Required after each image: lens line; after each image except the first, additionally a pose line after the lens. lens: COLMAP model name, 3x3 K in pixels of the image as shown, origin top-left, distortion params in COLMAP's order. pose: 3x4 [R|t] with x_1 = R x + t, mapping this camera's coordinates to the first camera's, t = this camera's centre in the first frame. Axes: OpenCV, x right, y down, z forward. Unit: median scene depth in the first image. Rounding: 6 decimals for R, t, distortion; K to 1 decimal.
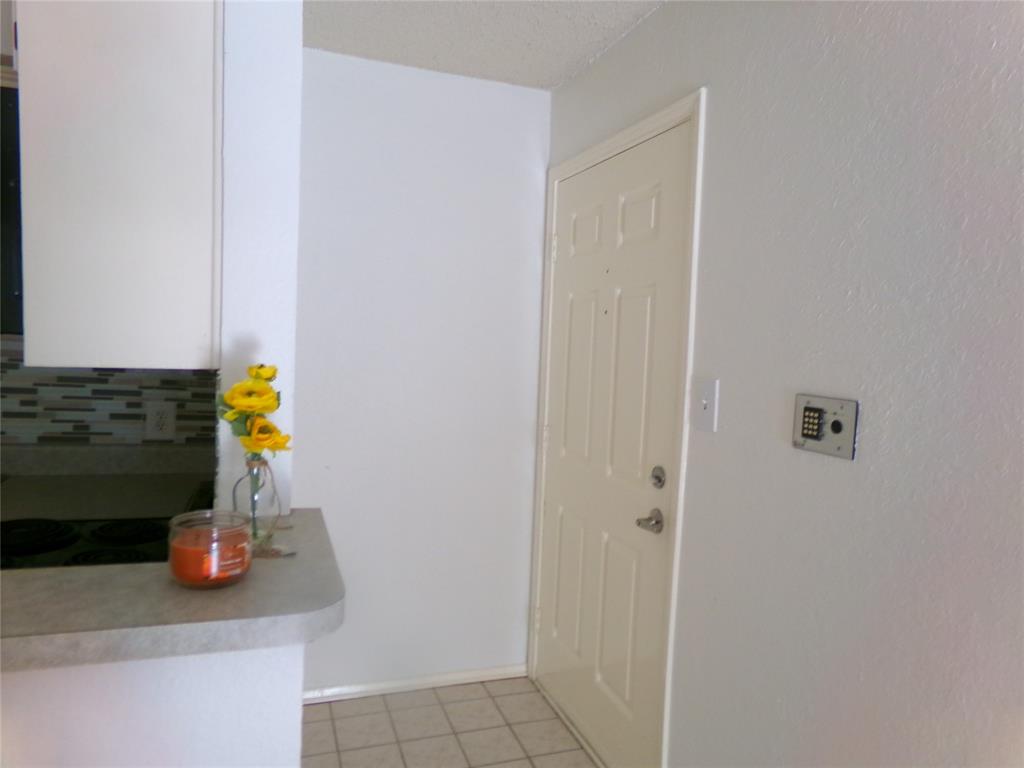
lens RADIAL K [[737.9, 0, 506.2], [0, 737.9, 395.2], [0, 0, 1]] dist [0.006448, 0.049736]
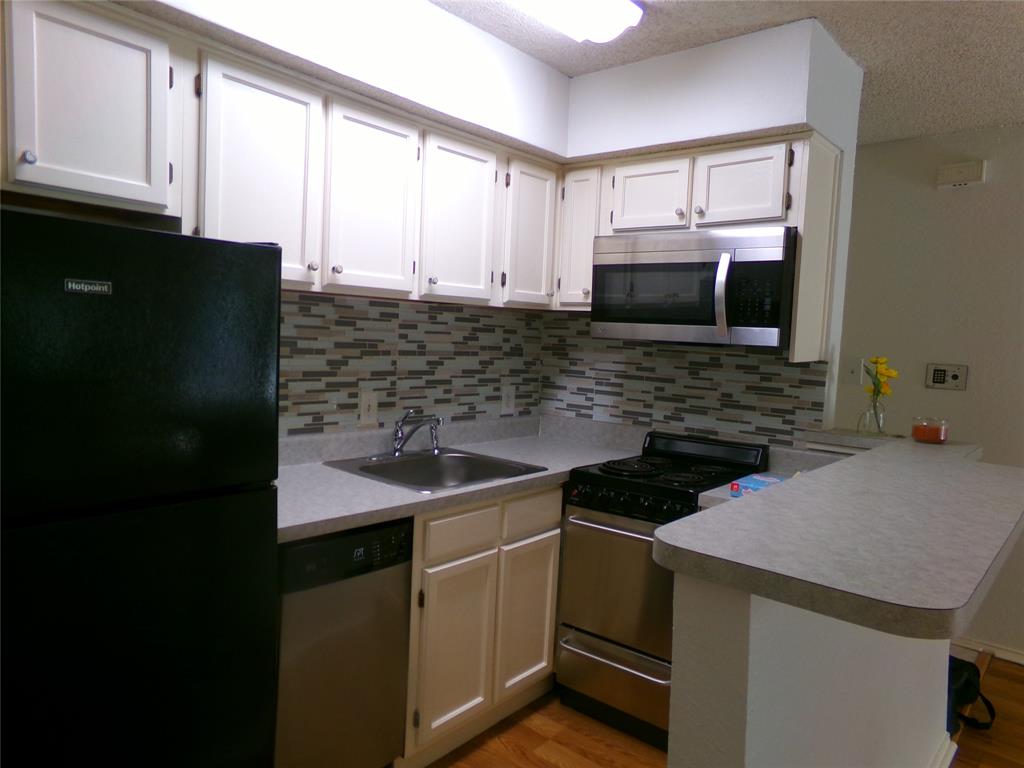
lens RADIAL K [[737.9, 0, 508.3], [0, 737.9, 392.9], [0, 0, 1]] dist [0.006448, 0.049736]
pose [[0.853217, -0.053798, 0.518775, -1.195156], [0.039053, 0.998463, 0.039313, -0.032986], [-0.520093, -0.013283, 0.854007, -0.160483]]
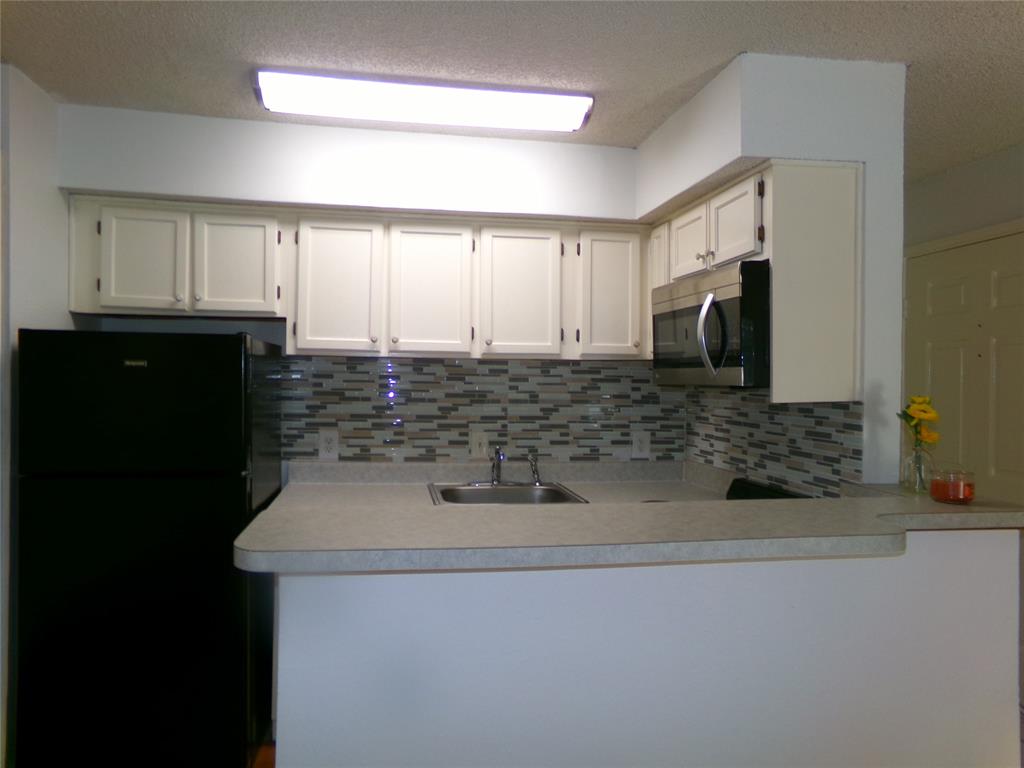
lens RADIAL K [[737.9, 0, 501.2], [0, 737.9, 392.7], [0, 0, 1]] dist [0.006448, 0.049736]
pose [[0.983958, -0.037469, -0.174422, -0.491038], [0.025854, 0.997323, -0.068395, 0.024823], [0.176518, 0.062788, 0.982293, -0.488946]]
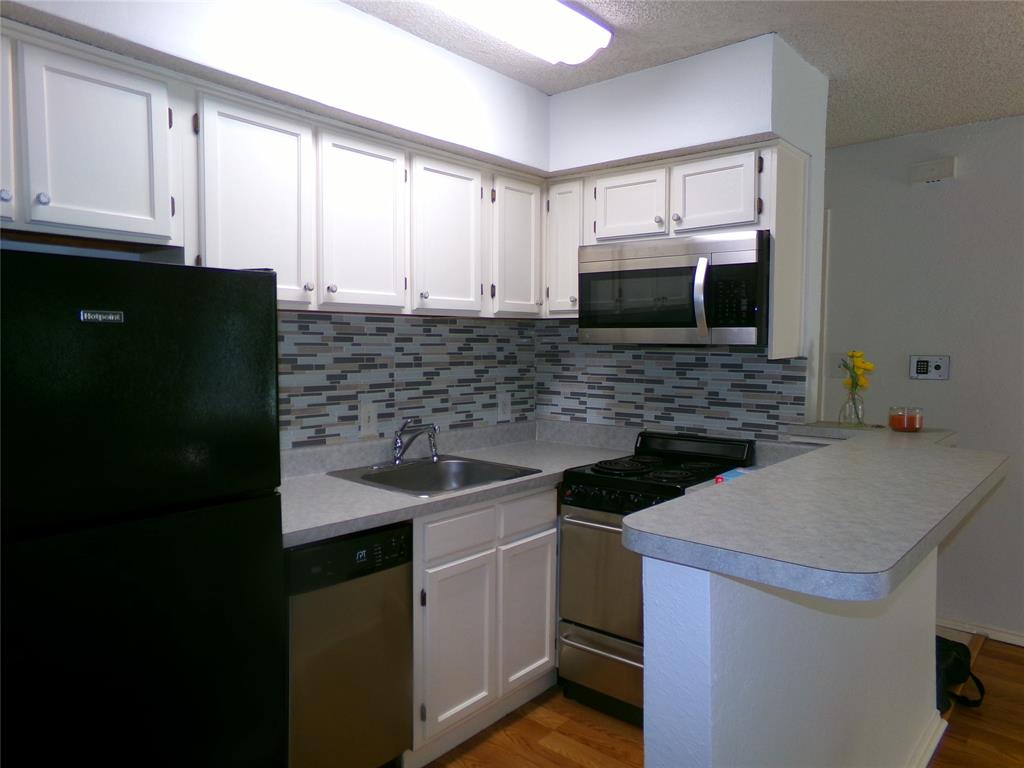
lens RADIAL K [[737.9, 0, 507.3], [0, 737.9, 393.3], [0, 0, 1]] dist [0.006448, 0.049736]
pose [[0.856349, -0.081842, 0.509870, -1.201309], [0.078849, 0.996507, 0.027524, -0.030162], [-0.510342, 0.016632, 0.859811, -0.213634]]
